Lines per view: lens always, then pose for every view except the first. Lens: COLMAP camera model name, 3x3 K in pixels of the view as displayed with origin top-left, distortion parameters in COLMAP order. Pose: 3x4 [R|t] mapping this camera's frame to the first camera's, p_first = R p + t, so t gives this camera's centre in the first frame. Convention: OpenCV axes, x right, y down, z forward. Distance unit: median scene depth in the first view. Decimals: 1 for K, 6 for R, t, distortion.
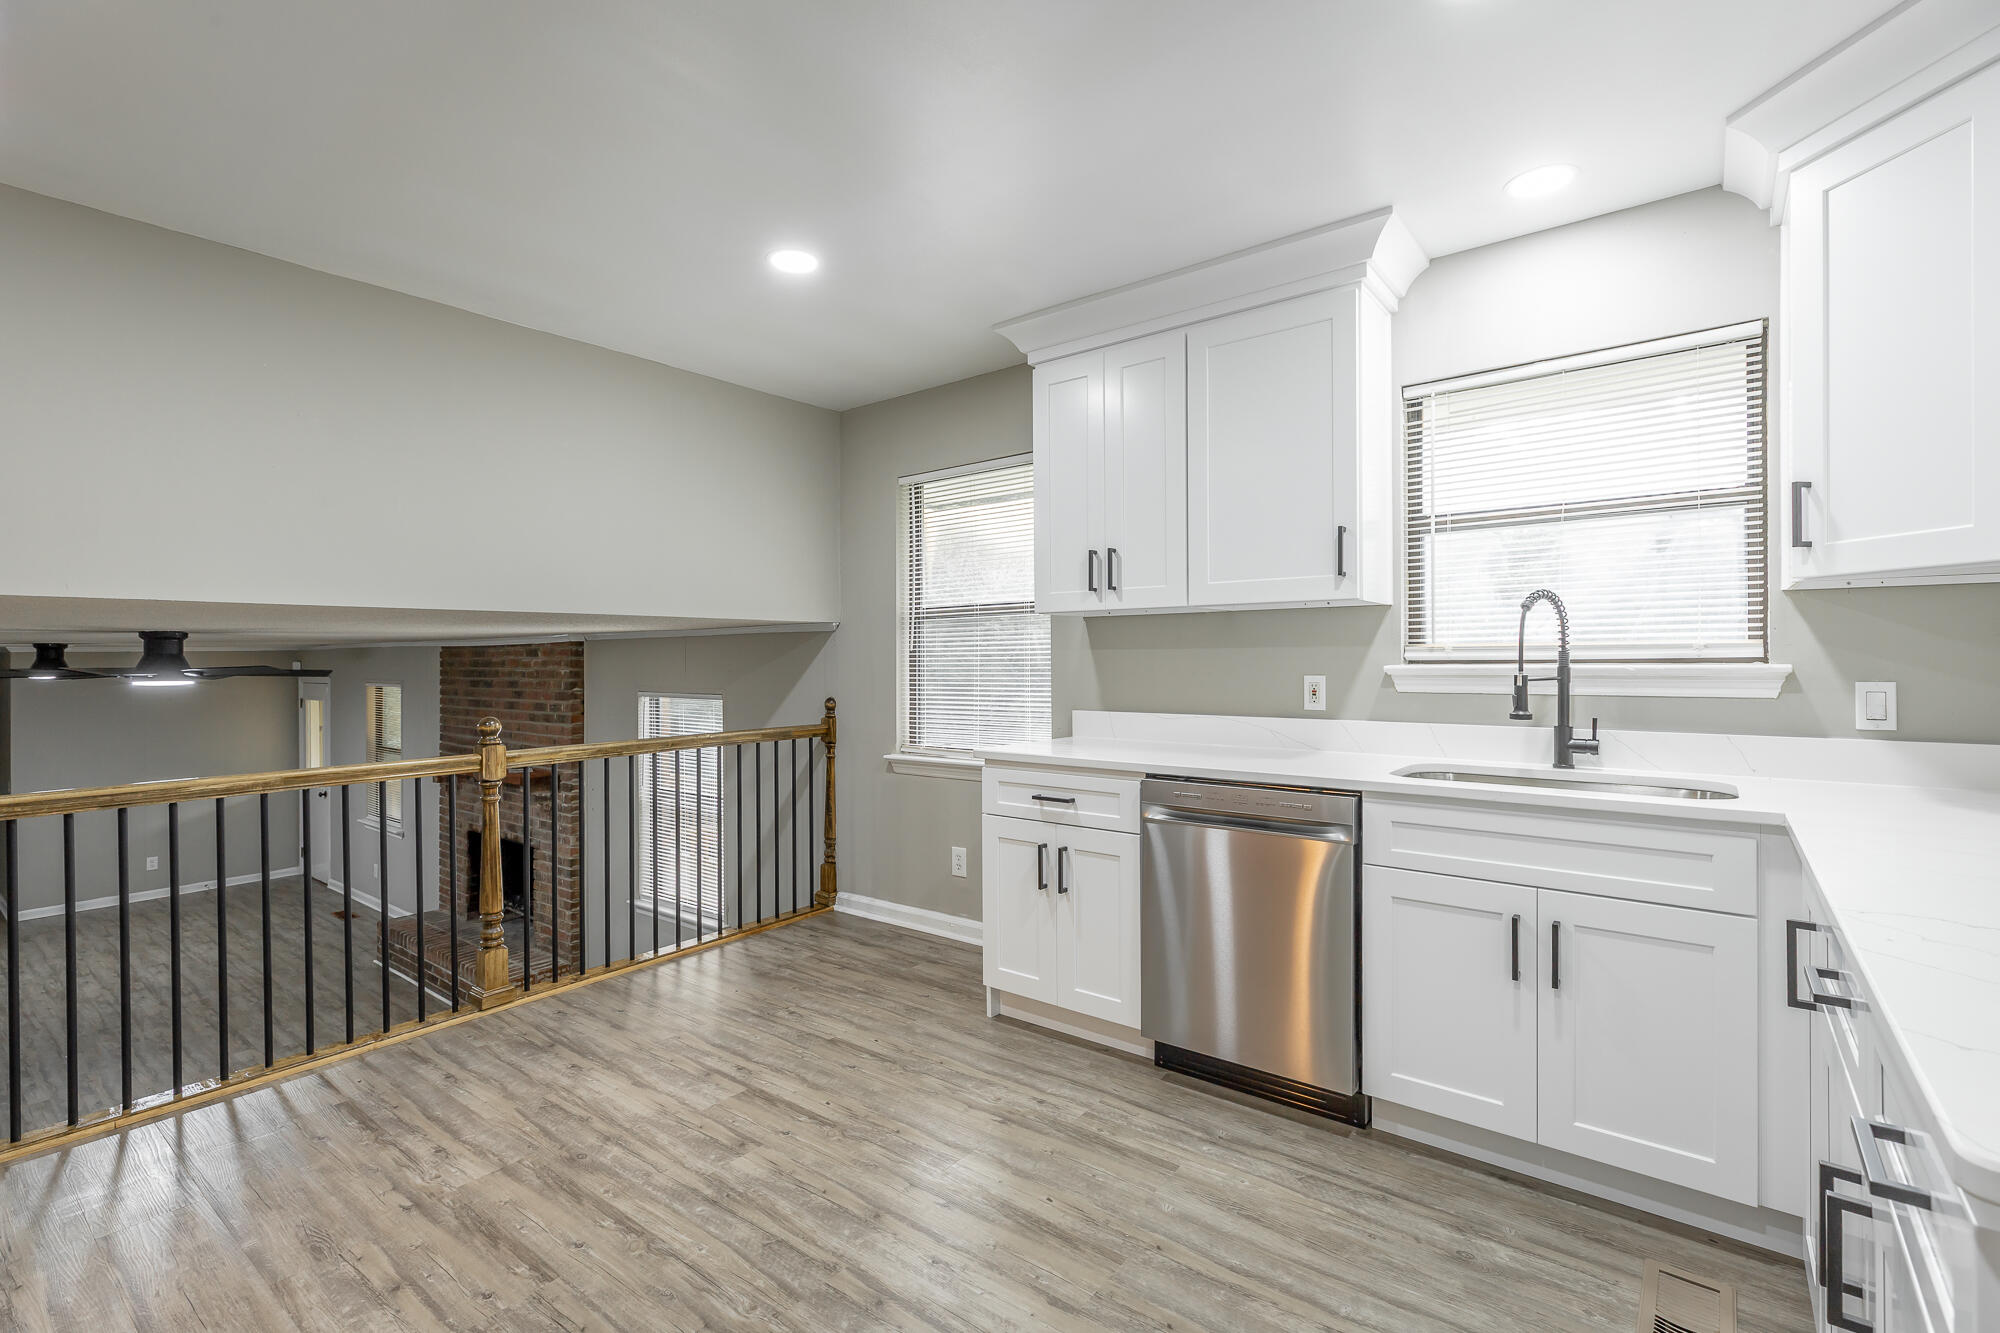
lens RADIAL K [[900.6, 0, 996.0], [0, 900.6, 657.5], [0, 0, 1]] dist [0.006428, -0.001770]
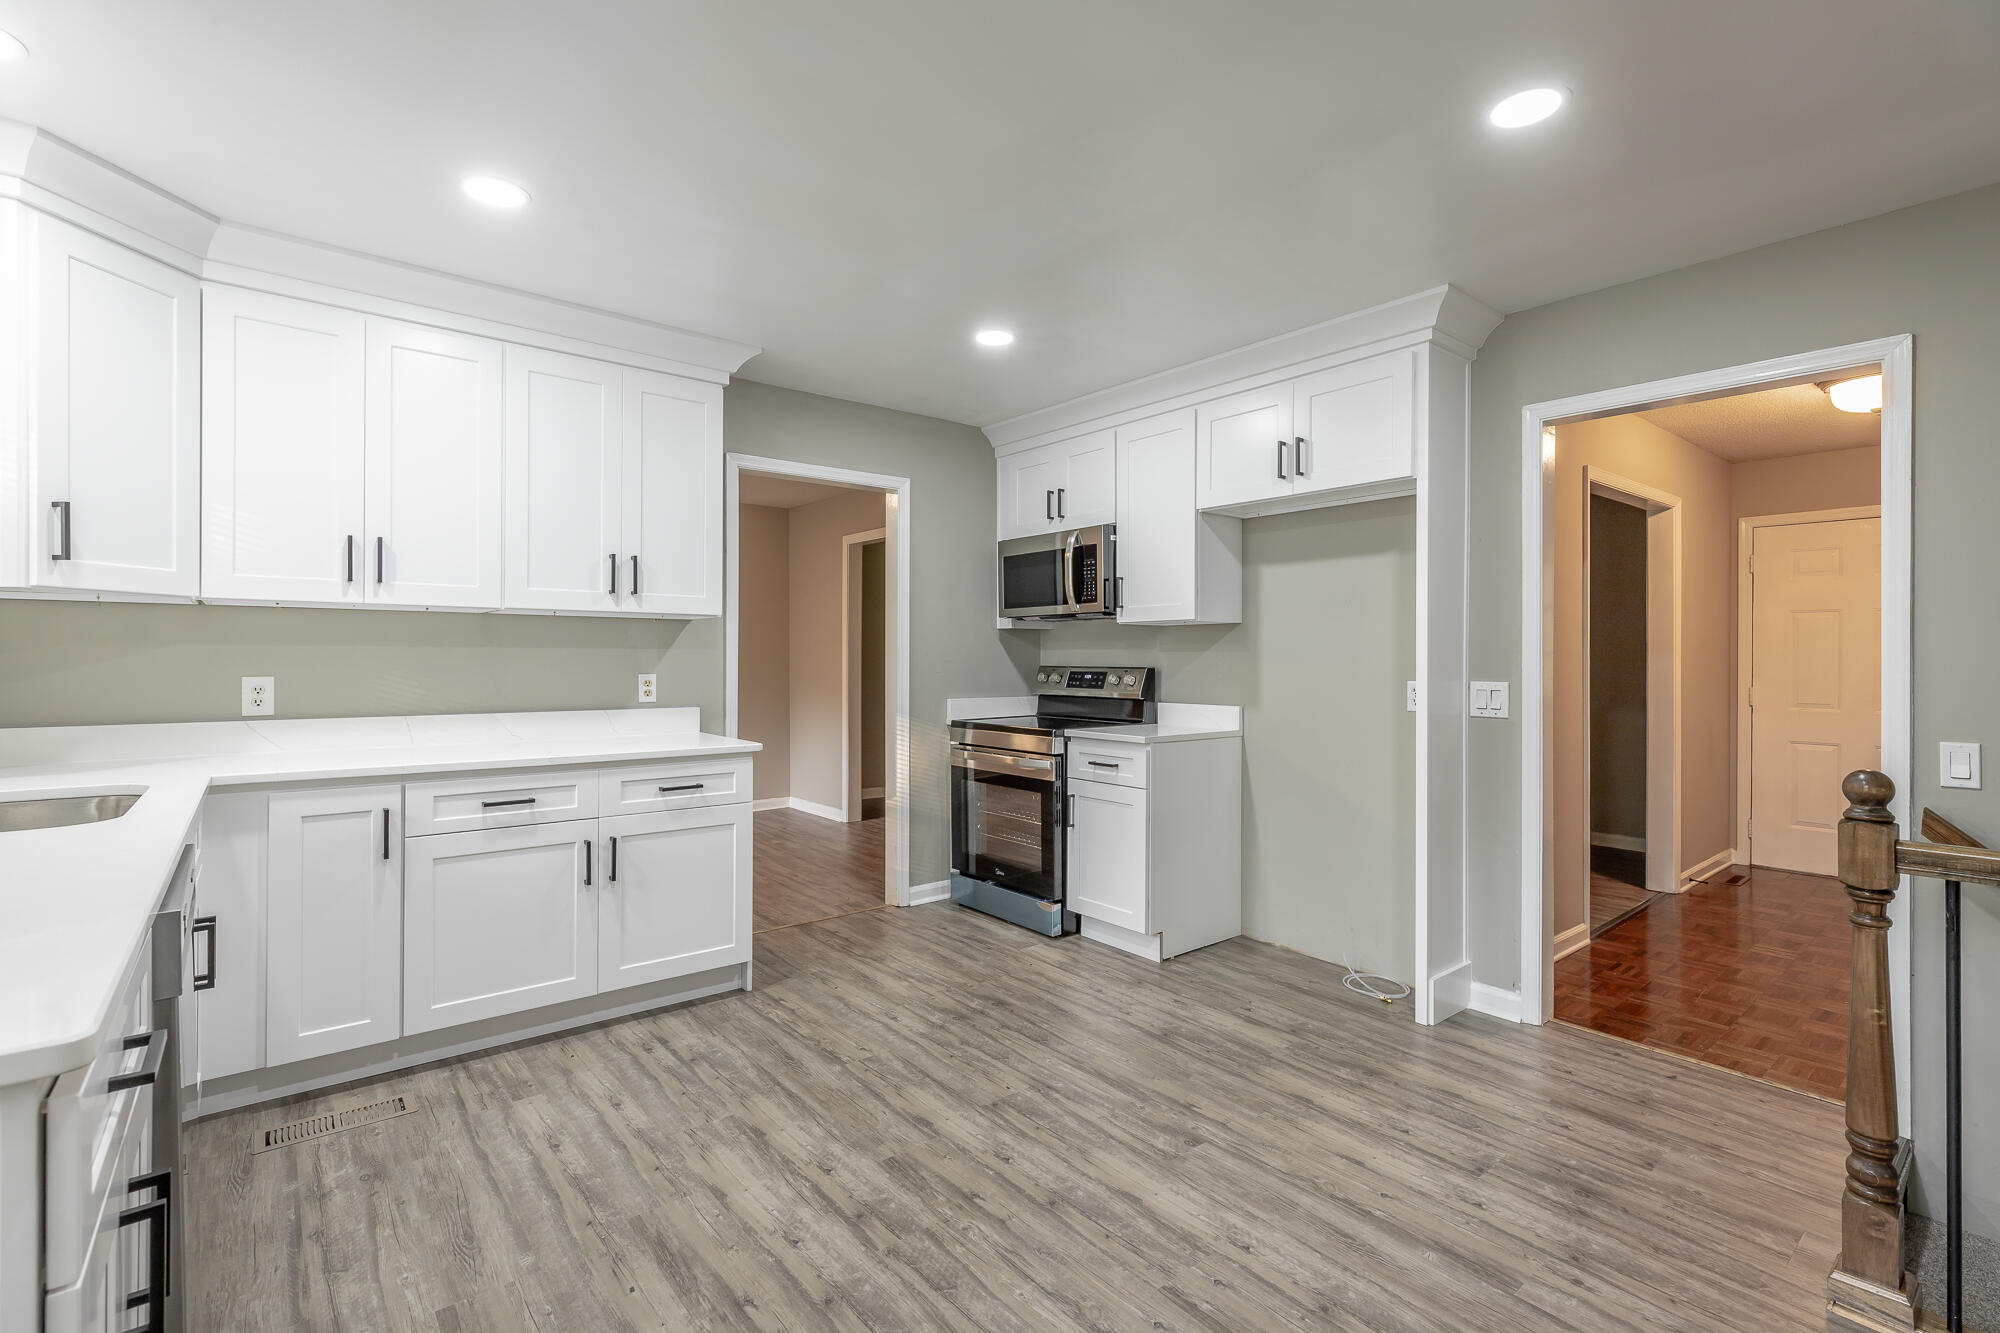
lens RADIAL K [[900.6, 0, 996.8], [0, 900.6, 662.5], [0, 0, 1]] dist [0.006428, -0.001770]
pose [[-0.976964, 0.000510, 0.213405, -0.363083], [0.001035, 0.999997, 0.002349, 0.001850], [-0.213403, 0.002516, -0.976961, 1.385455]]
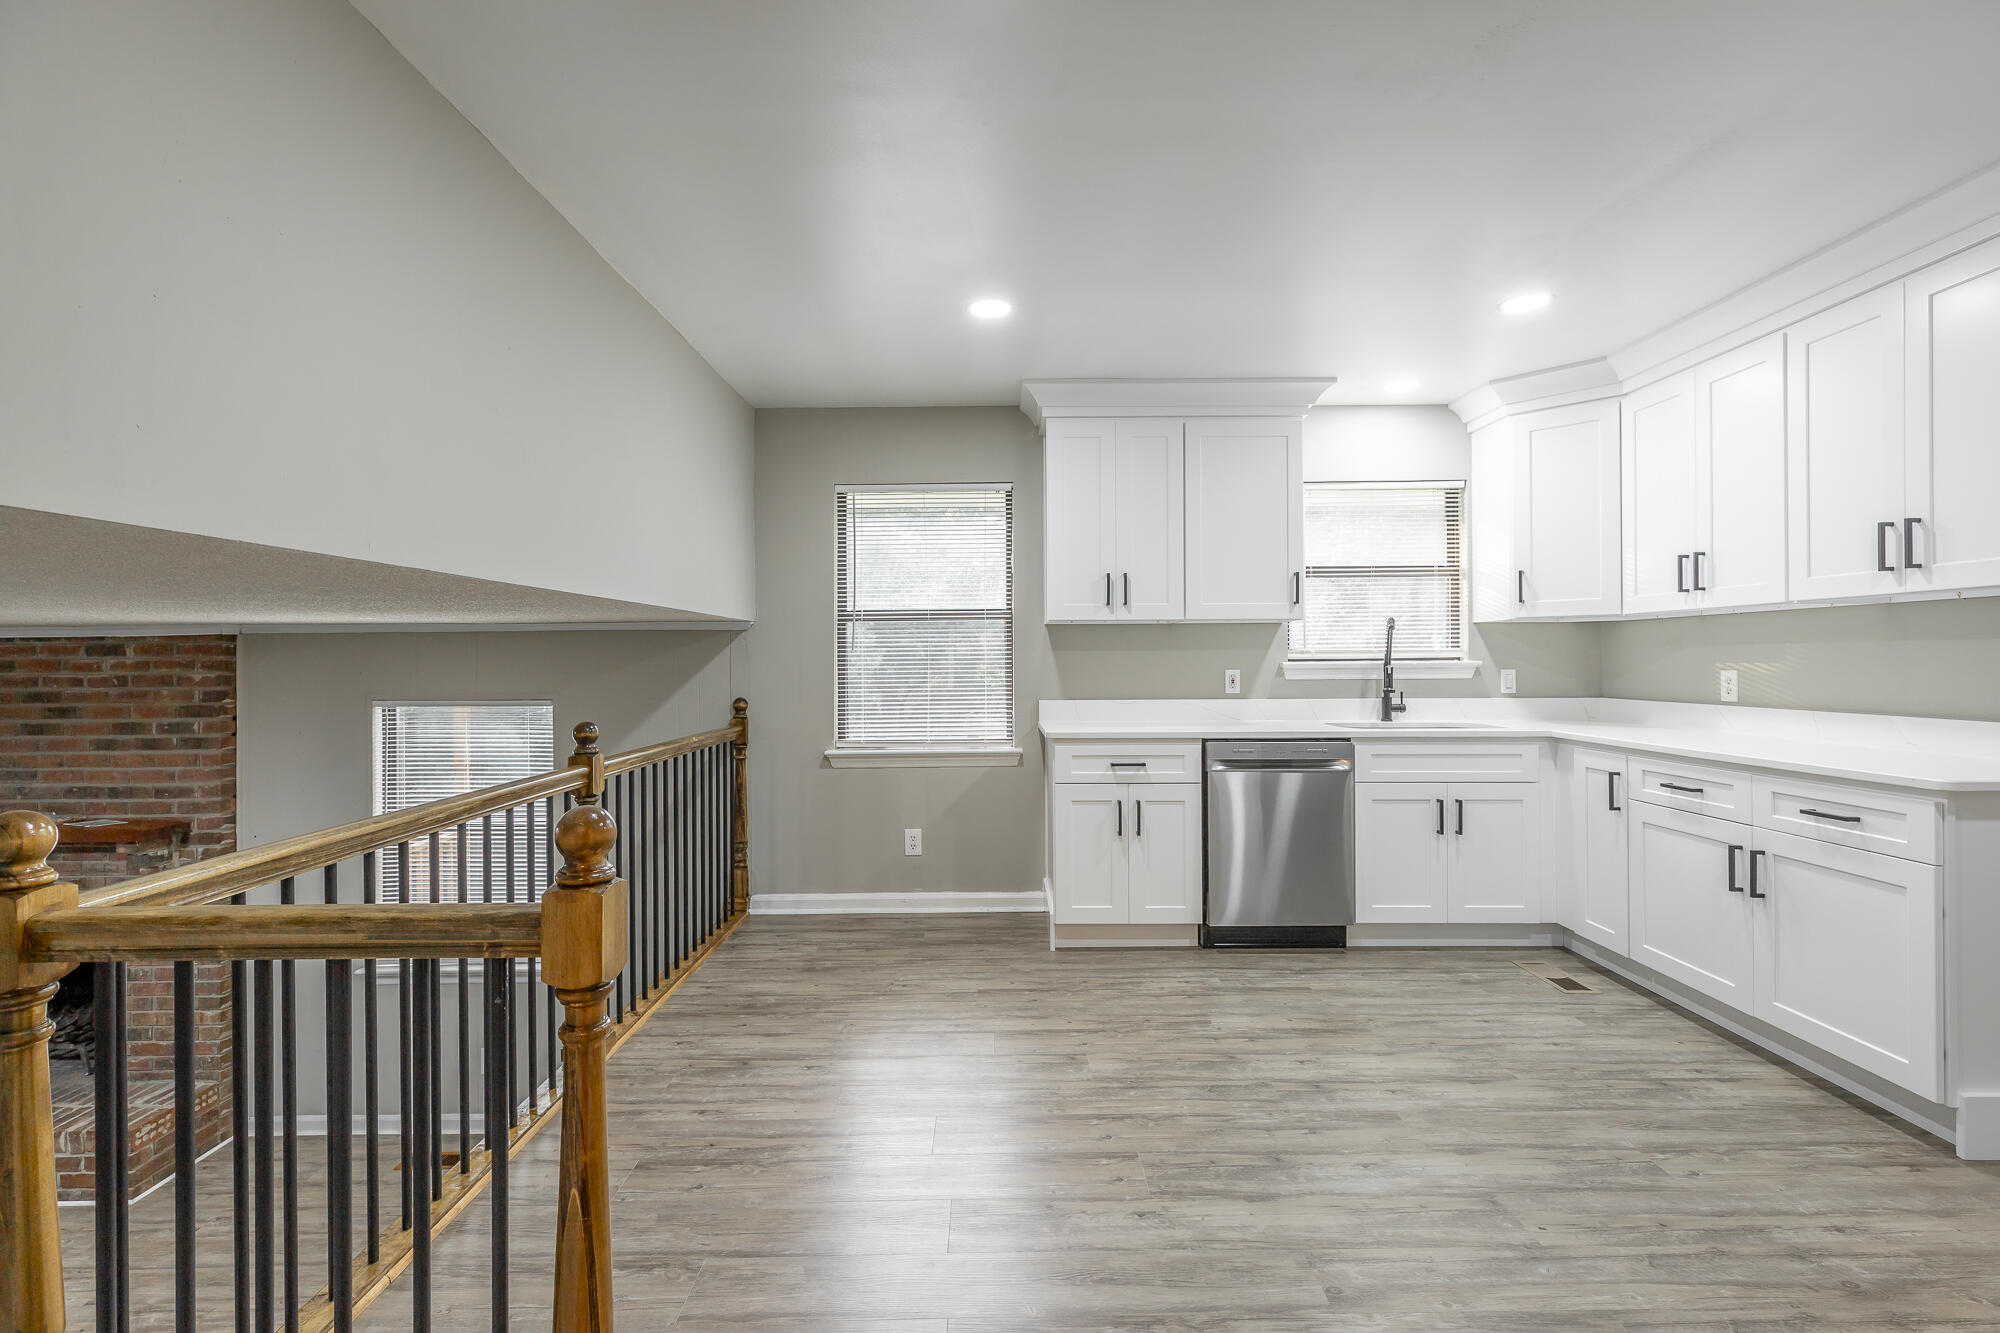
lens RADIAL K [[900.6, 0, 991.3], [0, 900.6, 659.6], [0, 0, 1]] dist [0.006428, -0.001770]
pose [[0.786469, 0.002264, 0.617625, -0.977274], [-0.000145, 0.999994, -0.003482, 0.010009], [-0.617630, 0.002649, 0.786465, 0.104694]]
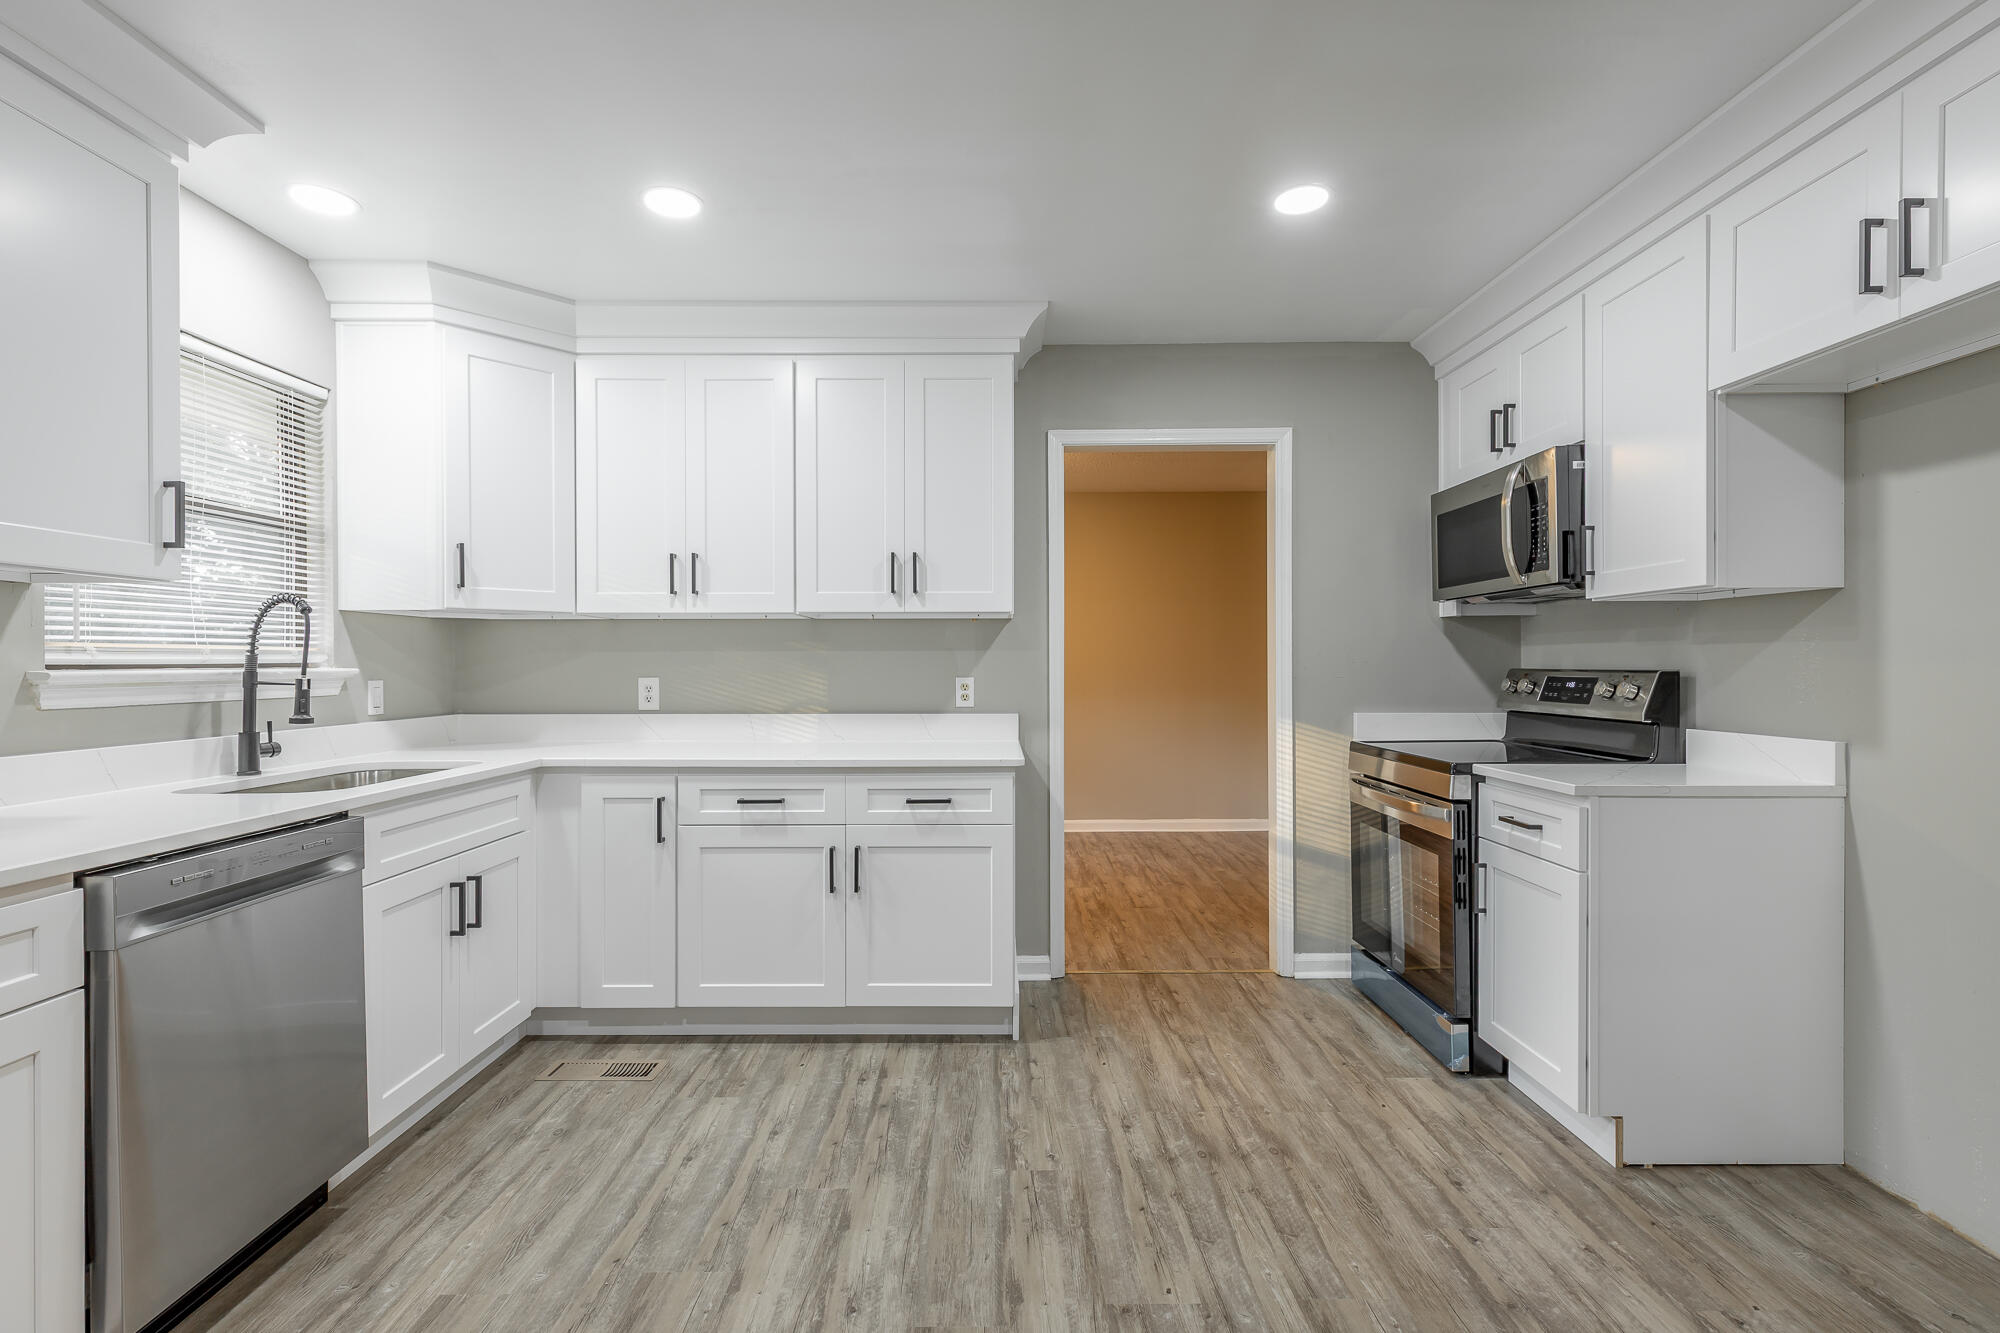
lens RADIAL K [[900.6, 0, 997.3], [0, 900.6, 674.3], [0, 0, 1]] dist [0.006428, -0.001770]
pose [[-0.625487, -0.000275, 0.780234, -0.605174], [0.003736, 0.999987, 0.003348, 0.012513], [-0.780226, 0.005009, -0.625478, 0.927440]]
